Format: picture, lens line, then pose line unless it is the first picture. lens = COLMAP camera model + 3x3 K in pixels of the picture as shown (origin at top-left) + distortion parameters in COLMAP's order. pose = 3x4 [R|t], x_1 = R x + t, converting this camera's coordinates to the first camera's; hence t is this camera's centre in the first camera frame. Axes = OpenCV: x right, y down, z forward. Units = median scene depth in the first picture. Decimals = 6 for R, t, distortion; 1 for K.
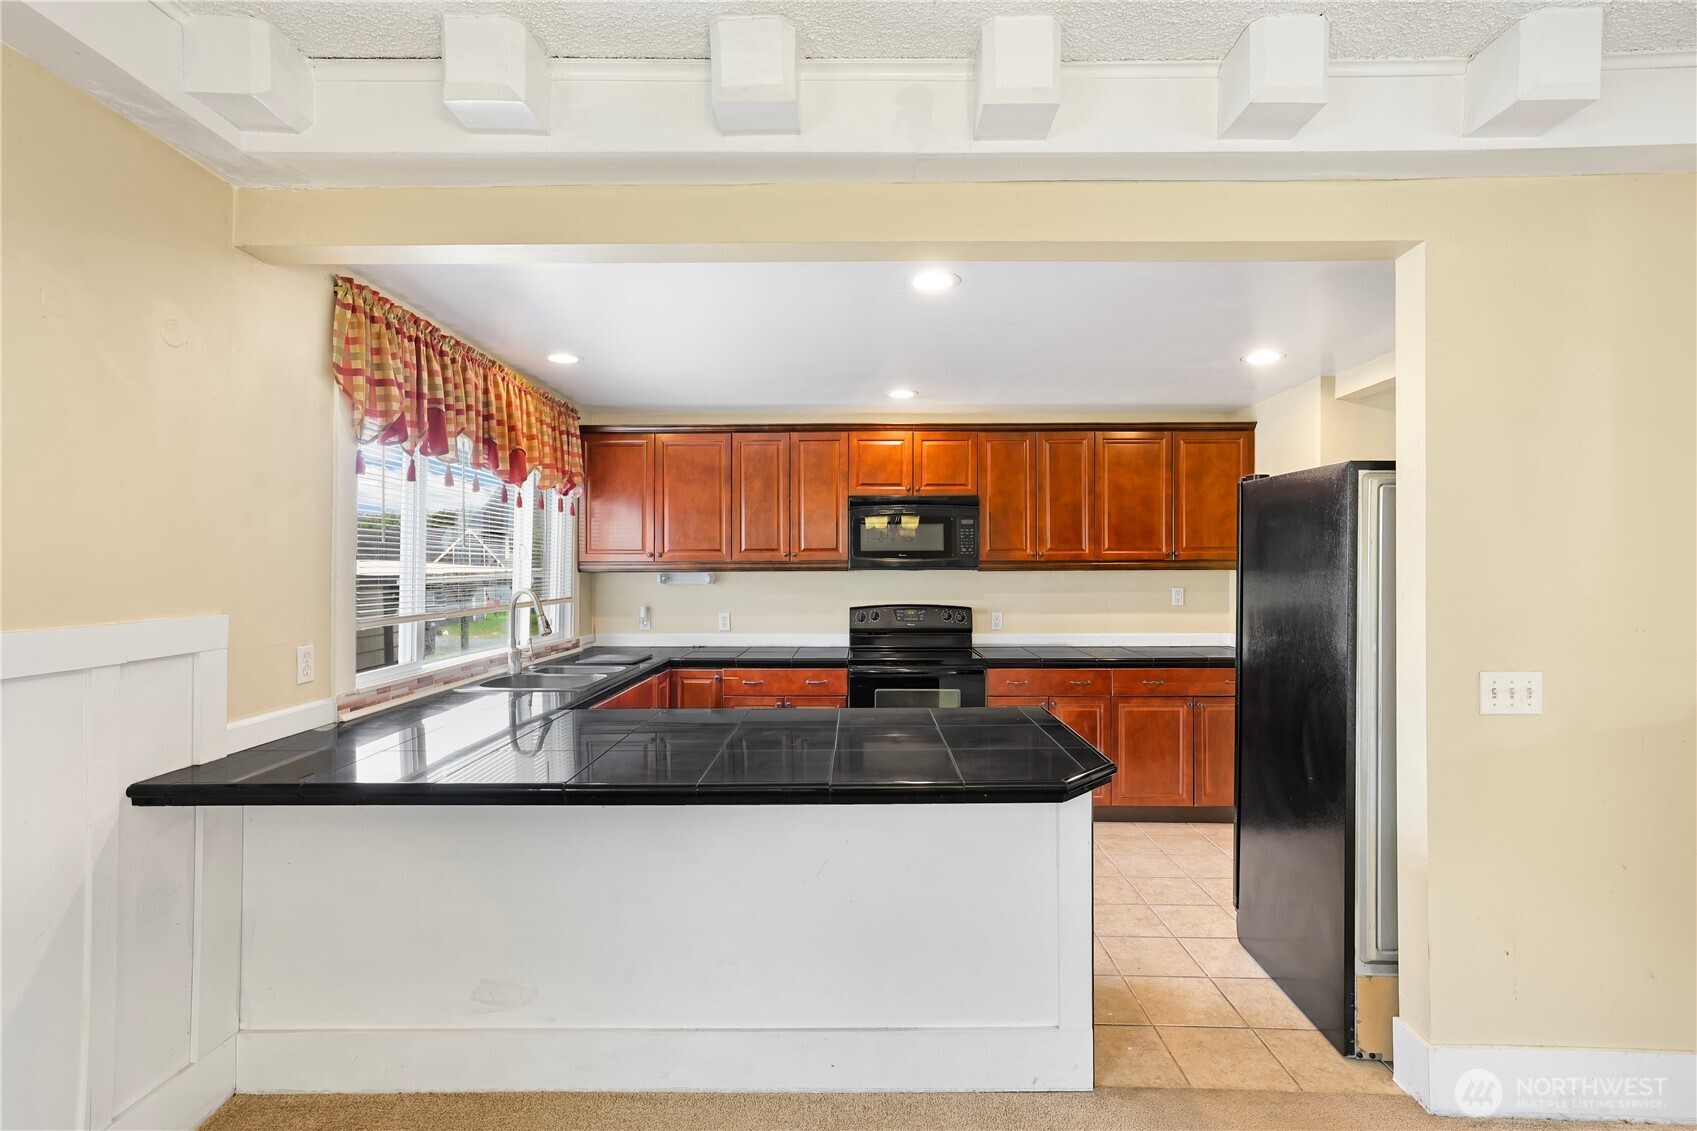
lens RADIAL K [[808.4, 0, 853.1], [0, 808.4, 557.7], [0, 0, 1]] dist [-0.001580, 0.000395]
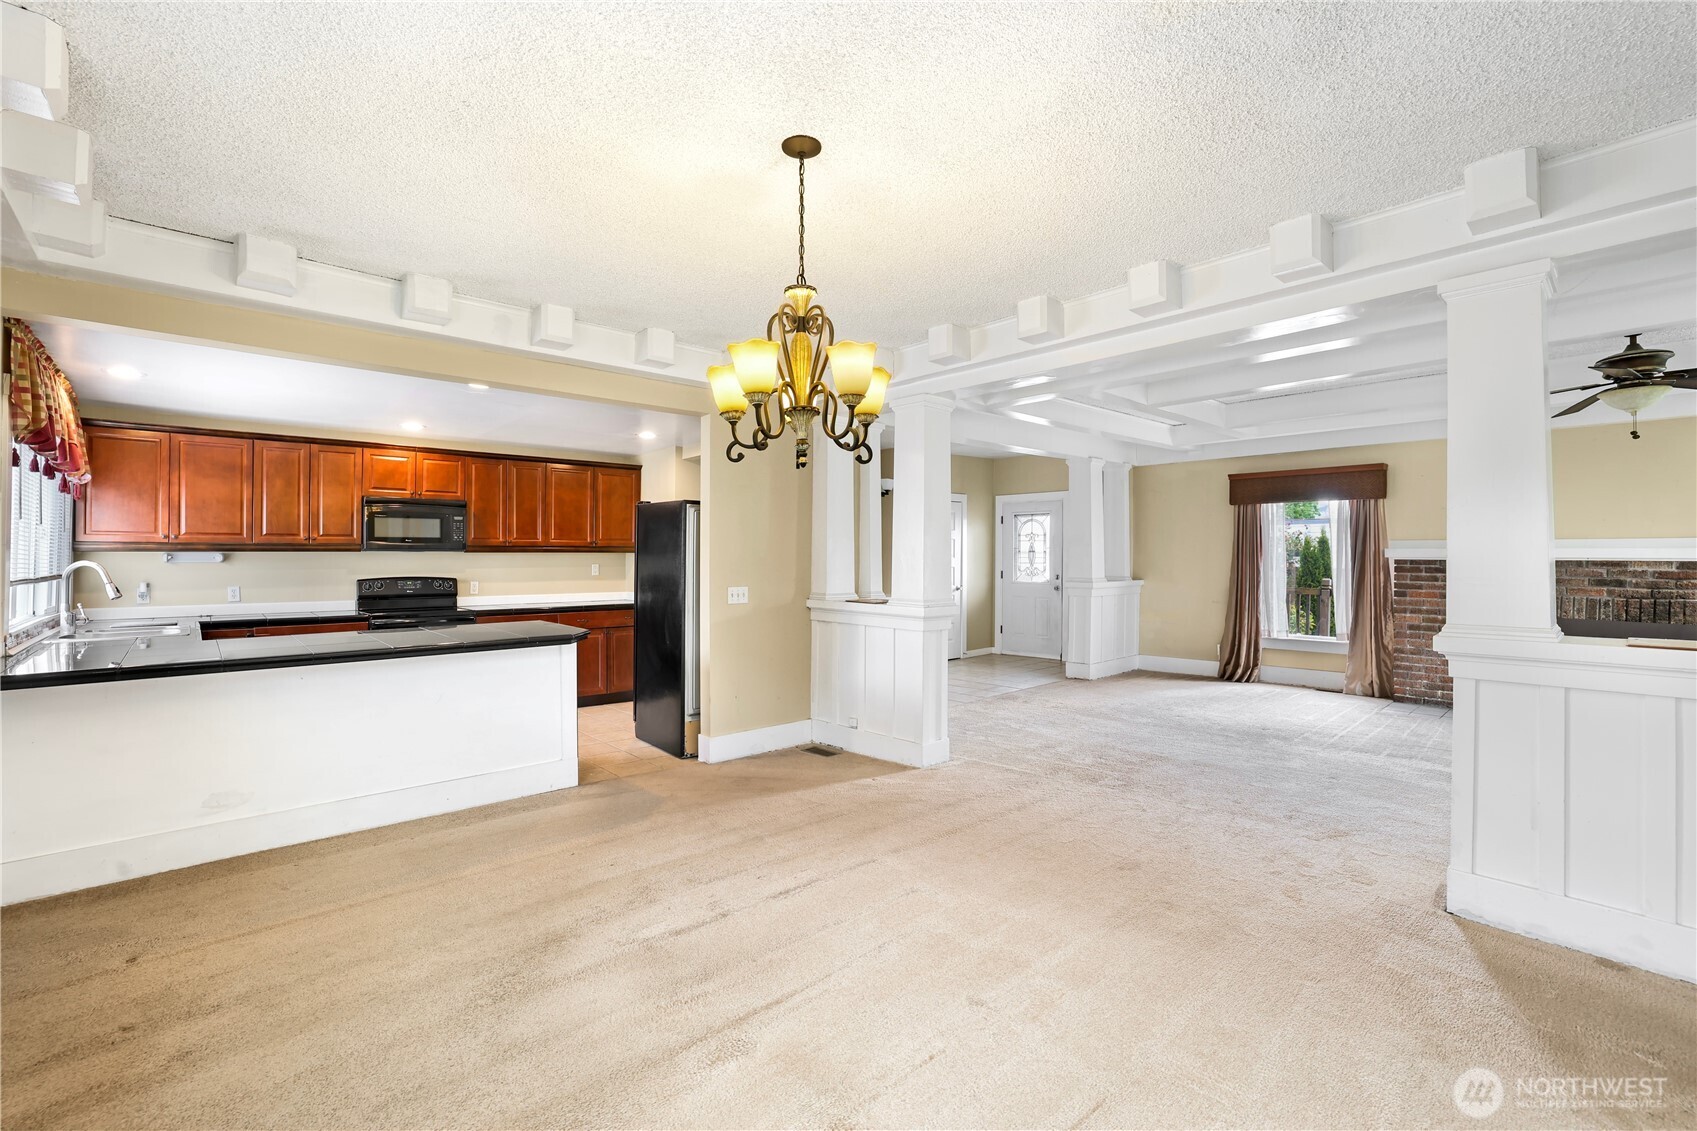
lens RADIAL K [[734.3, 0, 827.5], [0, 734.3, 557.0], [0, 0, 1]] dist [-0.009940, 0.000933]
pose [[0.749978, 0.002123, 0.661460, -0.229100], [-0.005593, 0.999979, 0.003132, 0.017287], [-0.661439, -0.006049, 0.749974, -0.418112]]
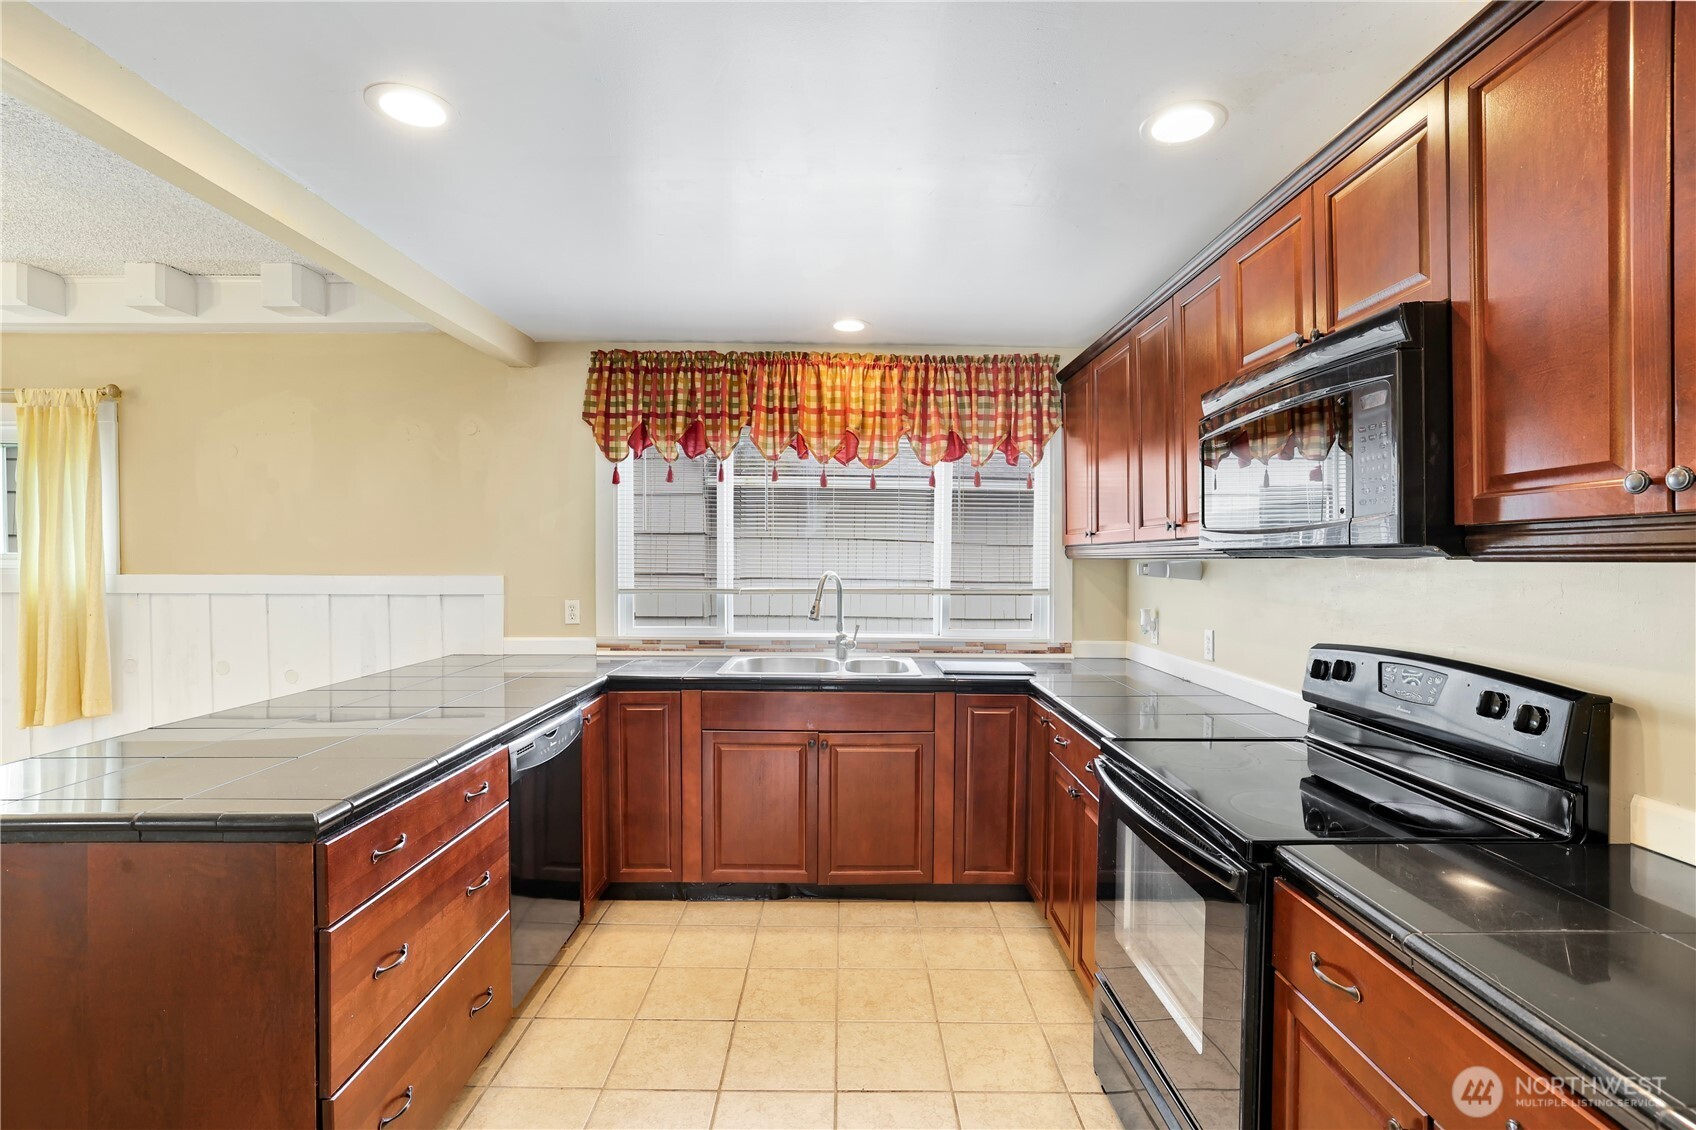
lens RADIAL K [[741.3, 0, 848.0], [0, 741.3, 565.0], [0, 0, 1]] dist [-0.046937, -0.000078]
pose [[0.011567, 0.011064, -0.999872, 0.386730], [0.005484, 0.999923, 0.011128, 0.014791], [0.999918, -0.005612, 0.011506, 0.787569]]
